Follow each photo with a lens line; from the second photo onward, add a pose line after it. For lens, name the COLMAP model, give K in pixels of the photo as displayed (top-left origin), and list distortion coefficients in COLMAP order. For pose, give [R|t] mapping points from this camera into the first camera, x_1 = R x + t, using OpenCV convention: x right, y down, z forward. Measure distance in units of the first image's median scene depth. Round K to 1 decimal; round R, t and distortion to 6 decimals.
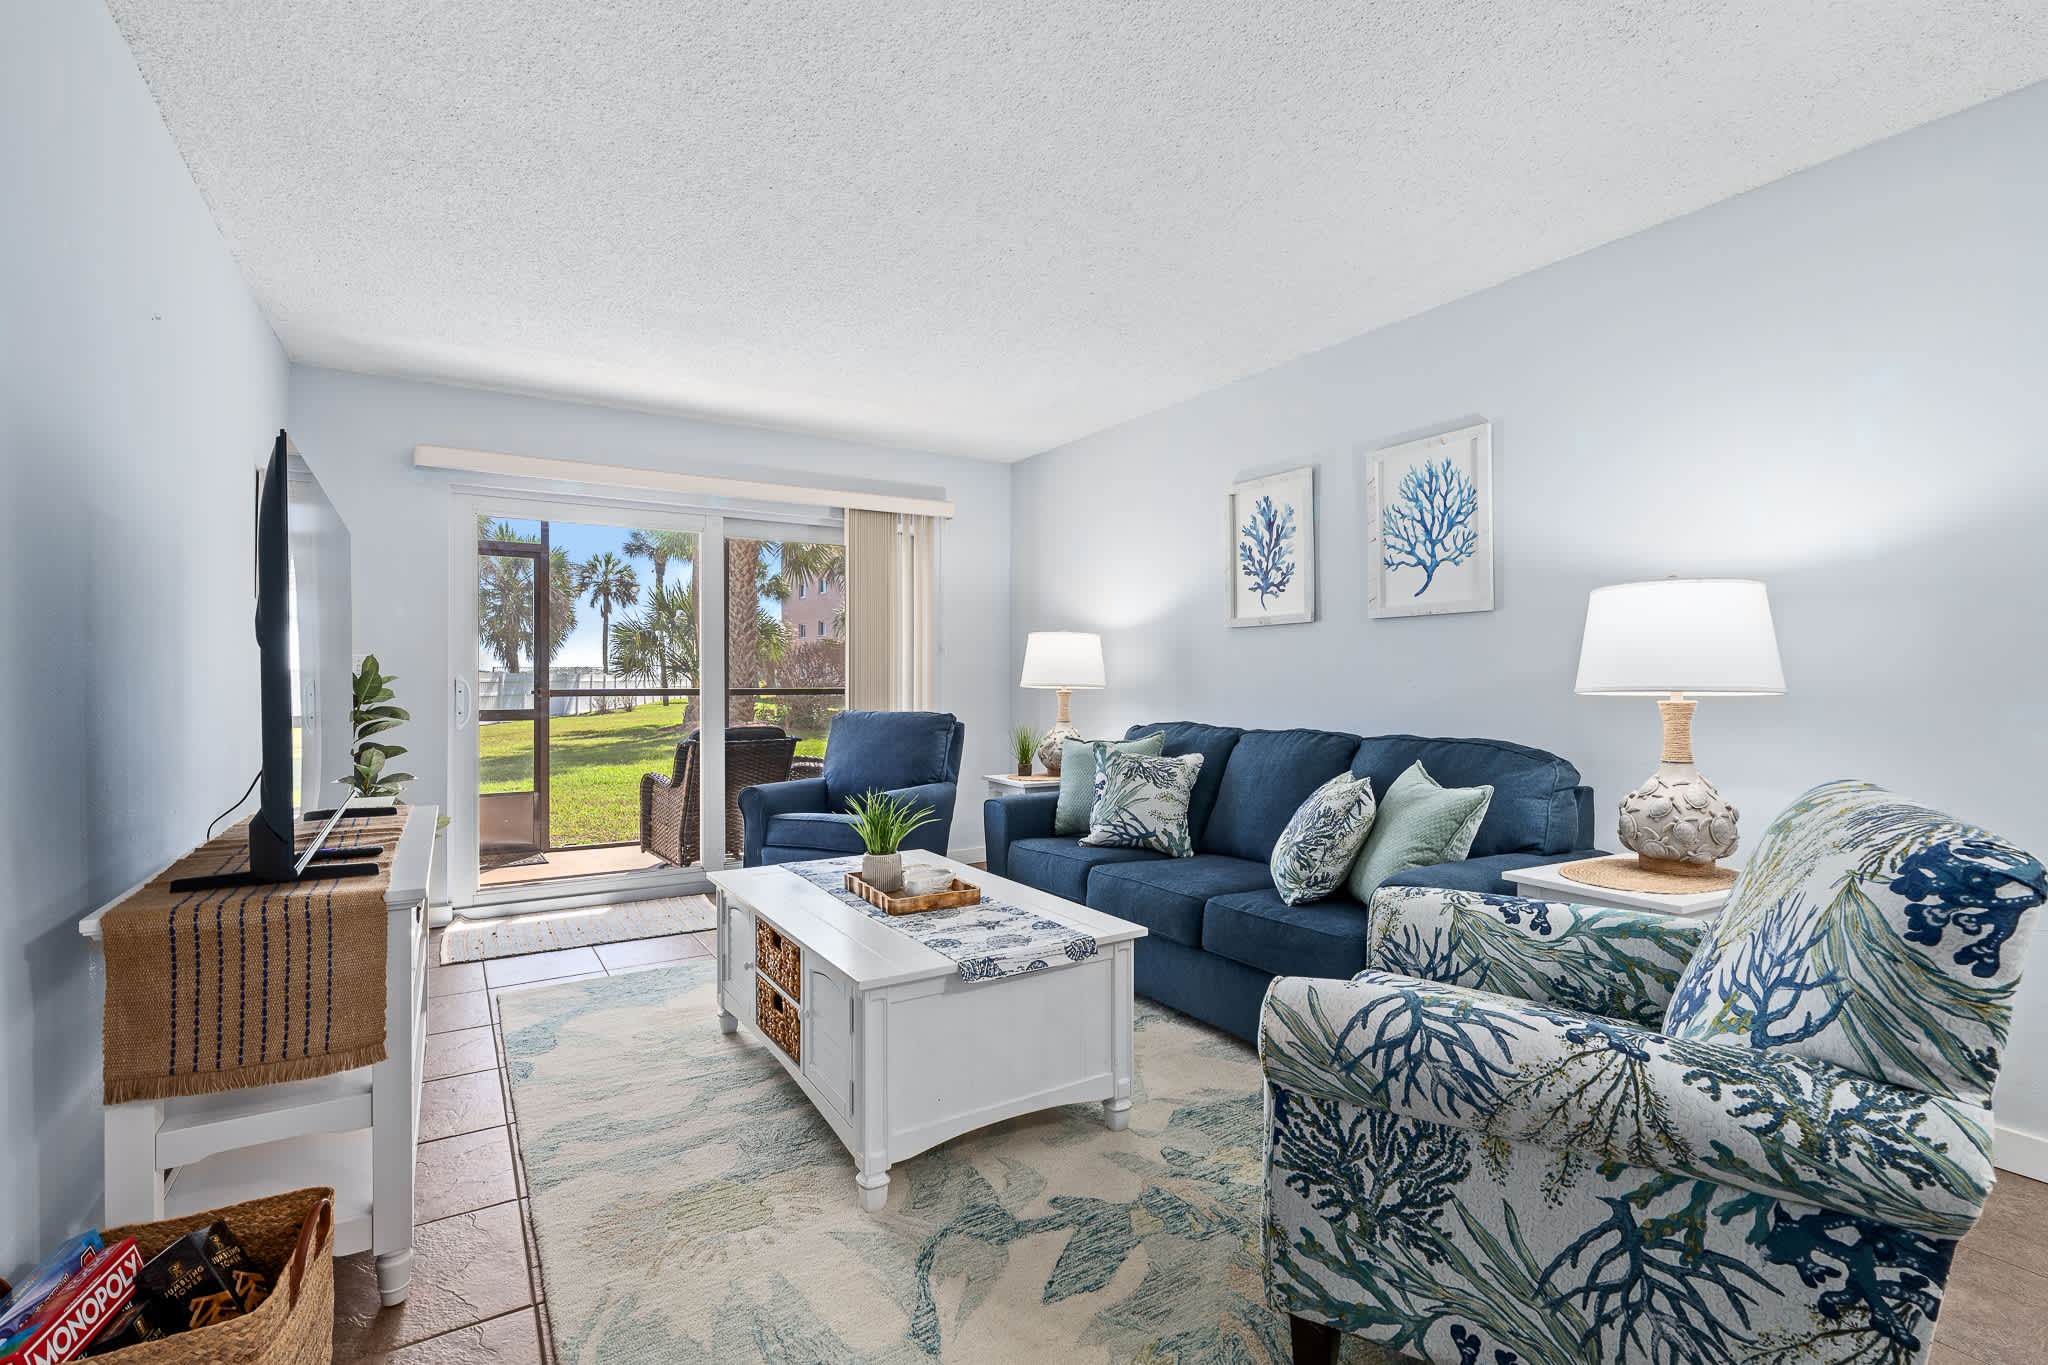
lens RADIAL K [[929.0, 0, 1023.0], [0, 929.0, 675.2], [0, 0, 1]] dist [-0.006324, 0.001282]
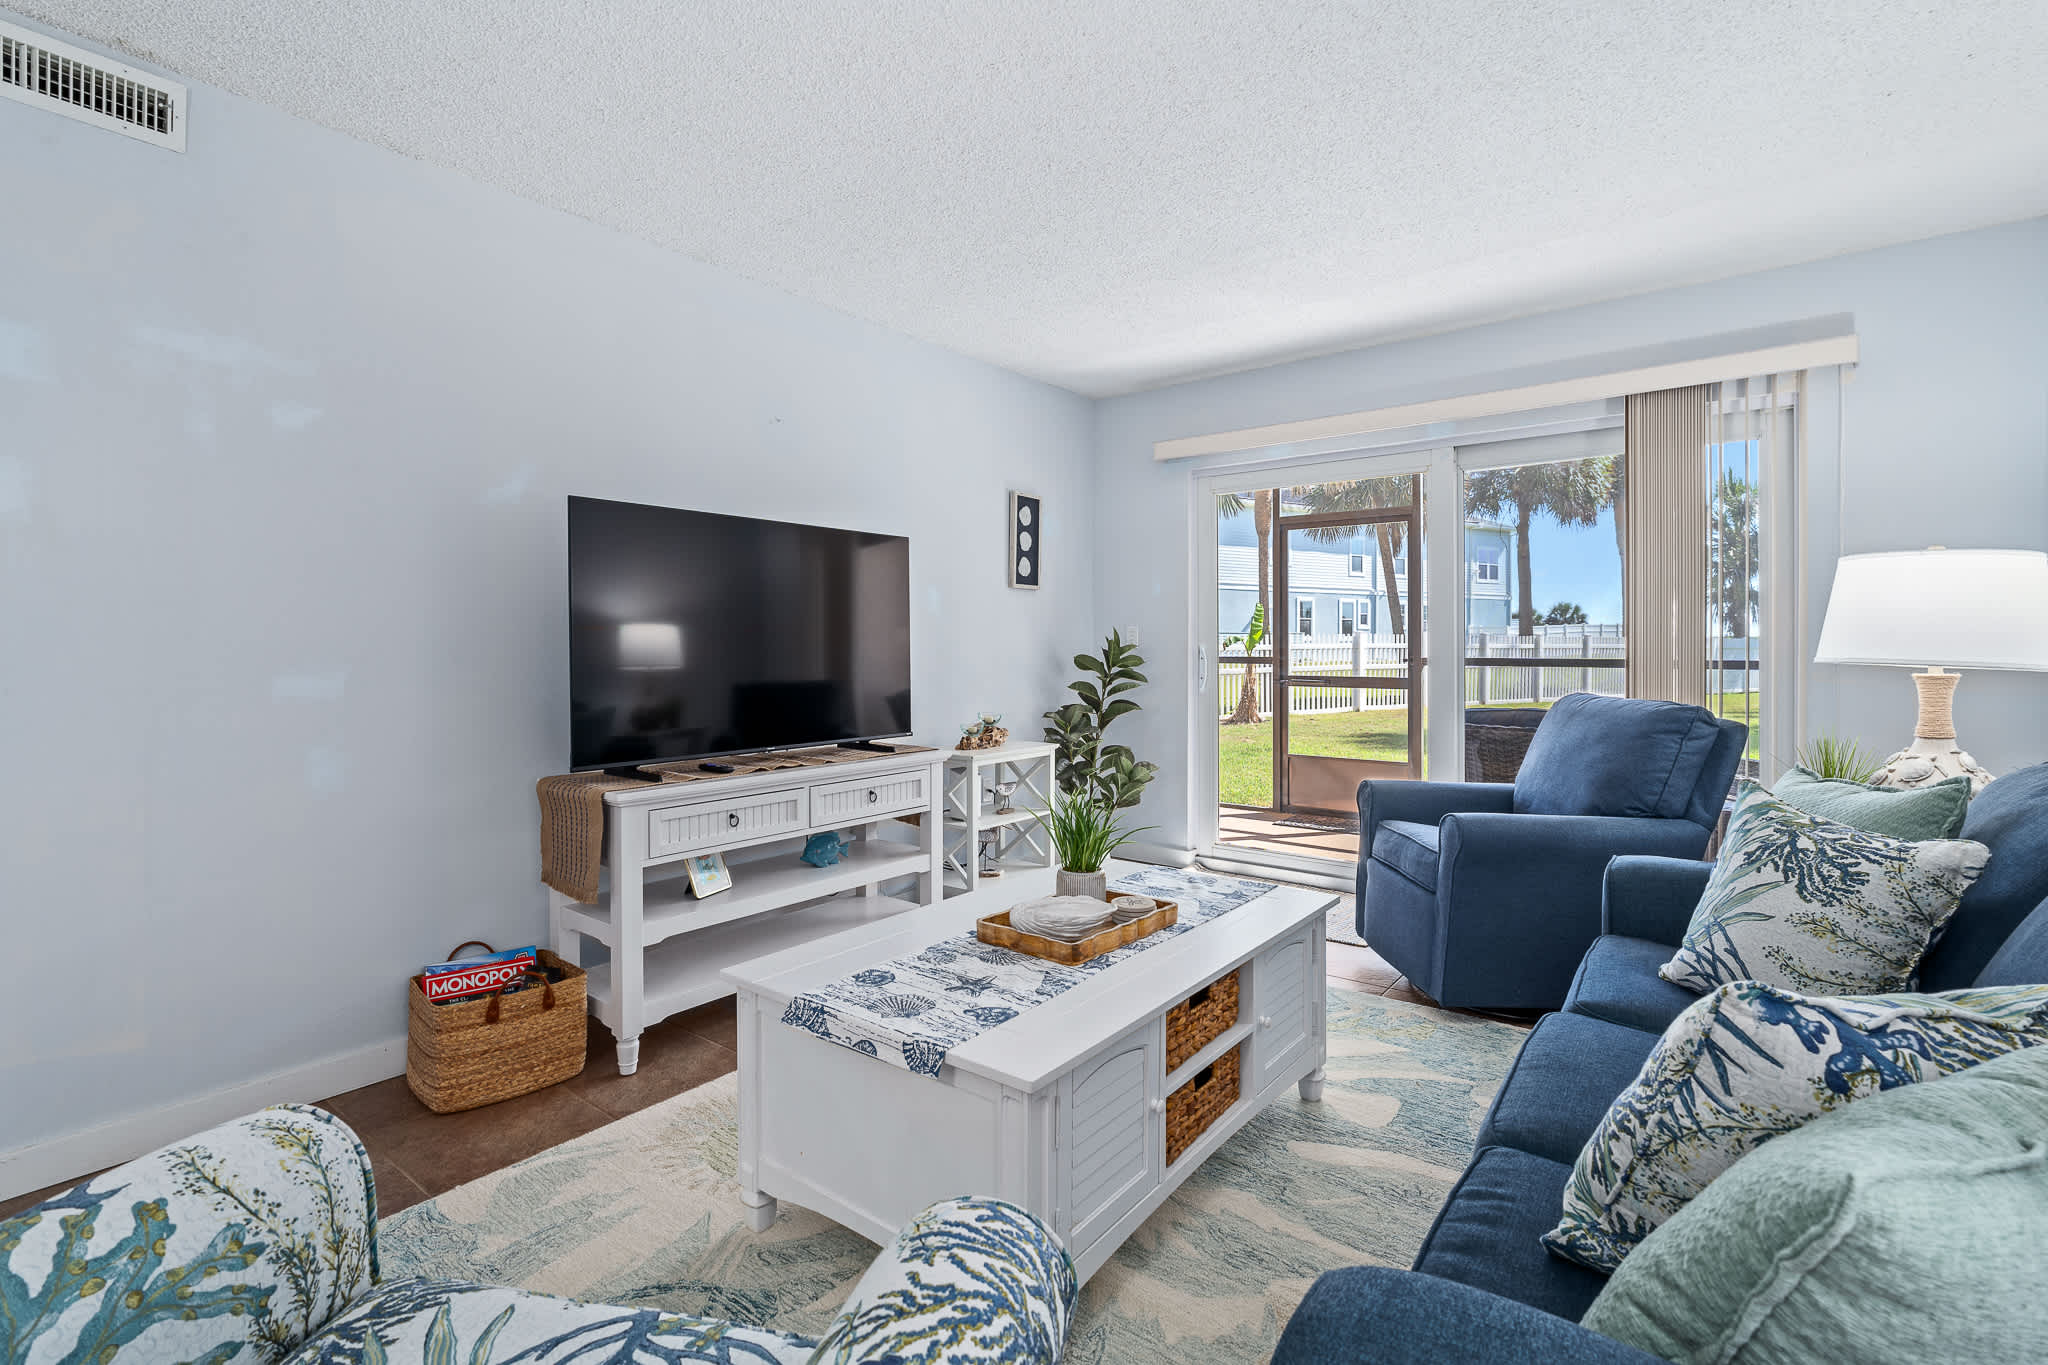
lens RADIAL K [[938.4, 0, 1024.2], [0, 938.4, 646.8], [0, 0, 1]] dist [-0.008412, -0.000028]
pose [[0.342868, 0.001569, -0.939382, 0.730456], [0.004177, 0.999986, 0.003195, -0.001313], [0.939374, -0.005019, 0.342856, 0.853163]]
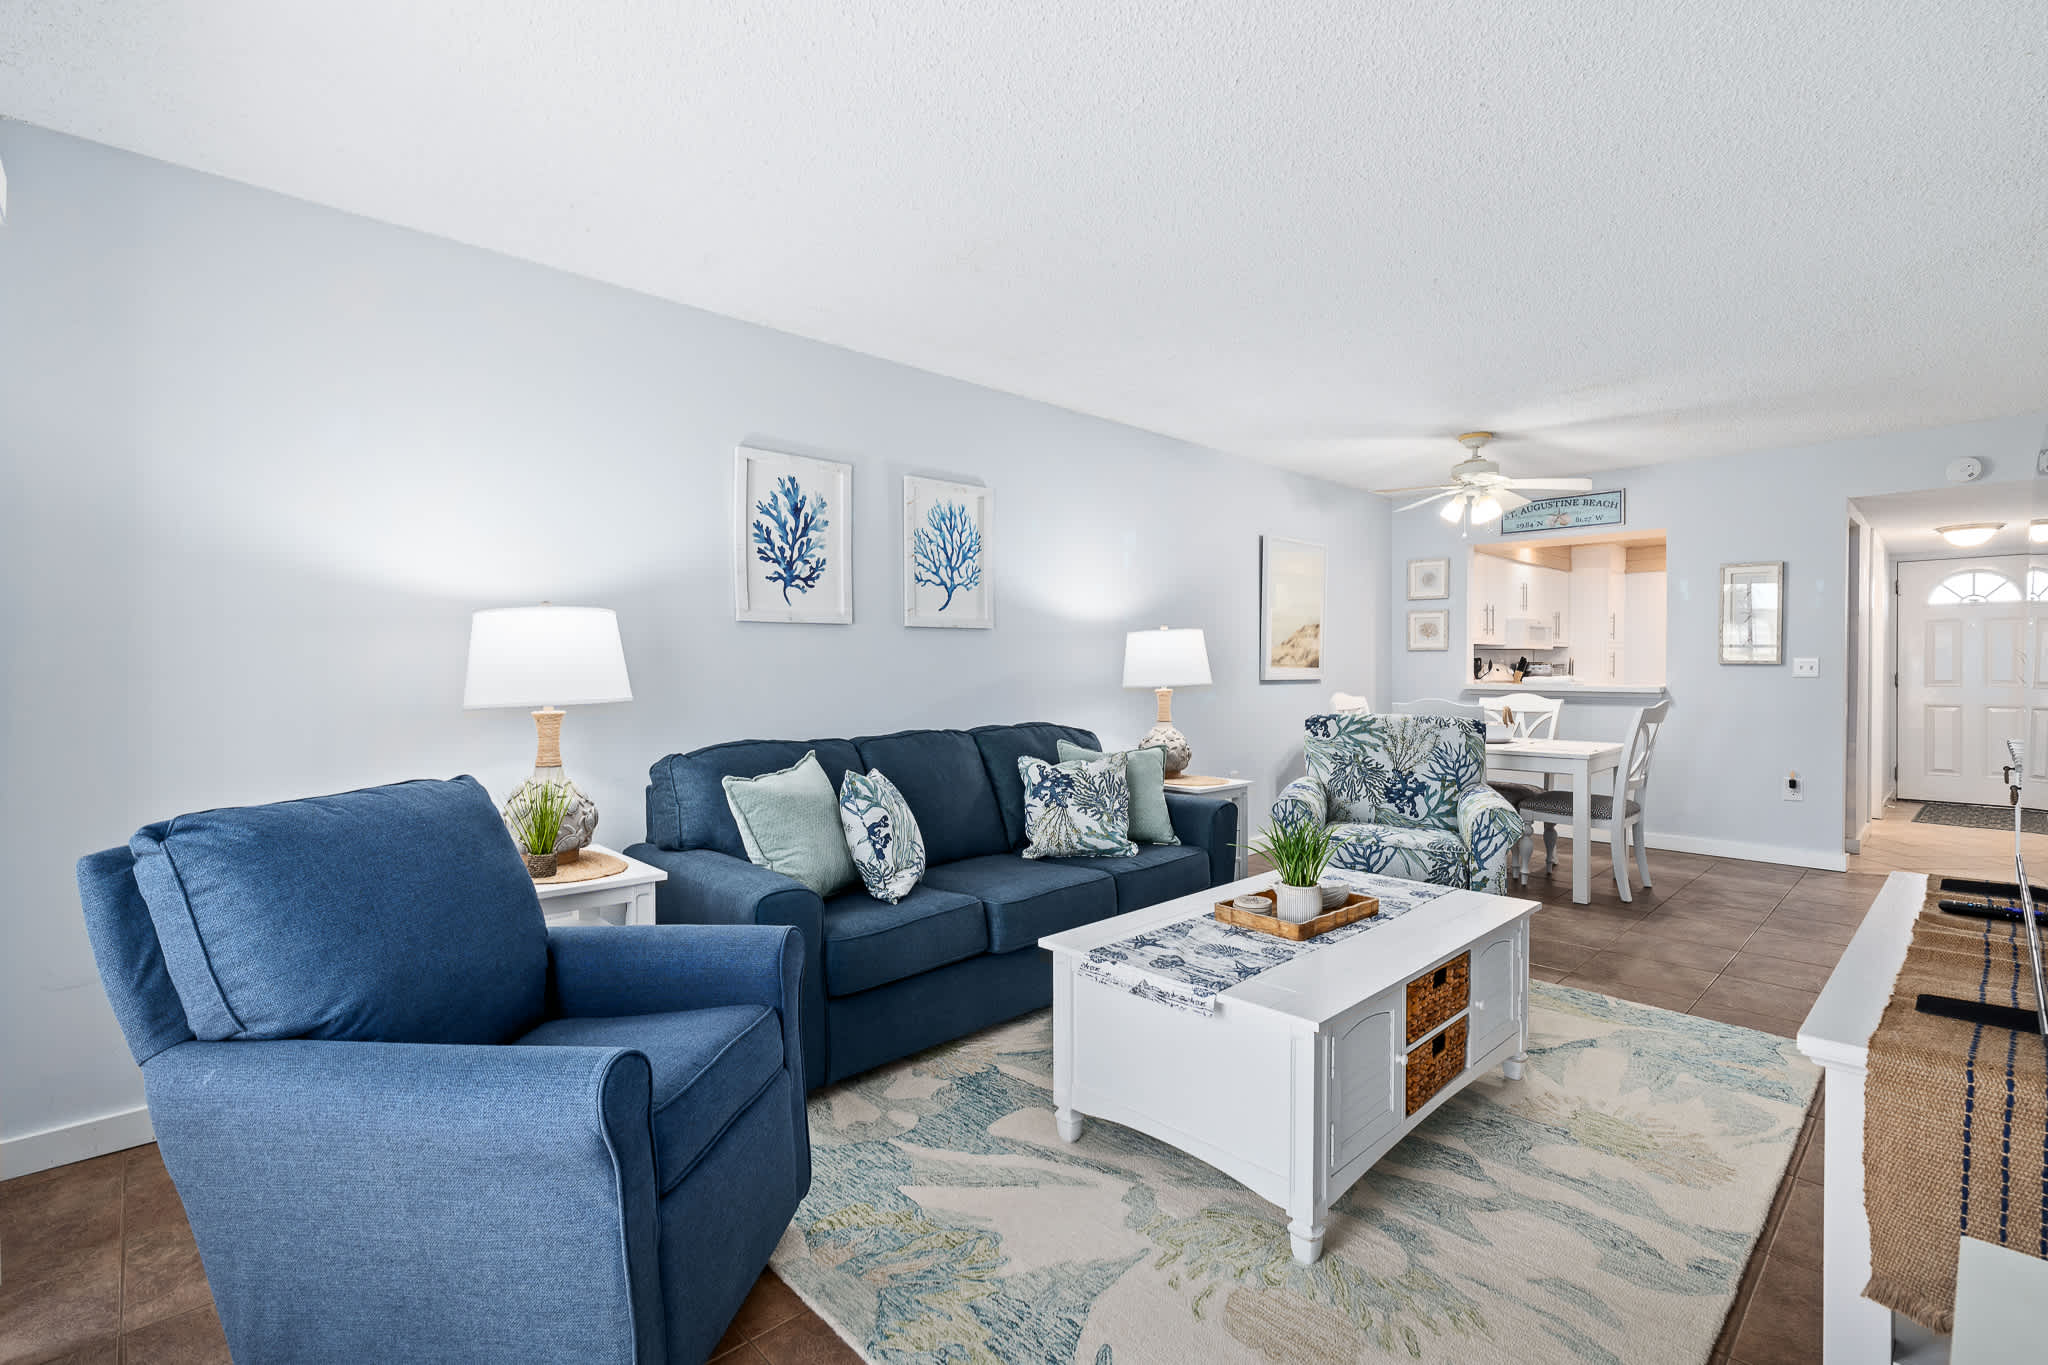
lens RADIAL K [[929.0, 0, 1023.0], [0, 929.0, 675.2], [0, 0, 1]] dist [-0.006324, 0.001282]
pose [[-0.203259, -0.011675, 0.979055, -1.222919], [-0.001030, 0.999931, 0.011710, -0.026287], [-0.979124, 0.001372, -0.203257, 1.811787]]
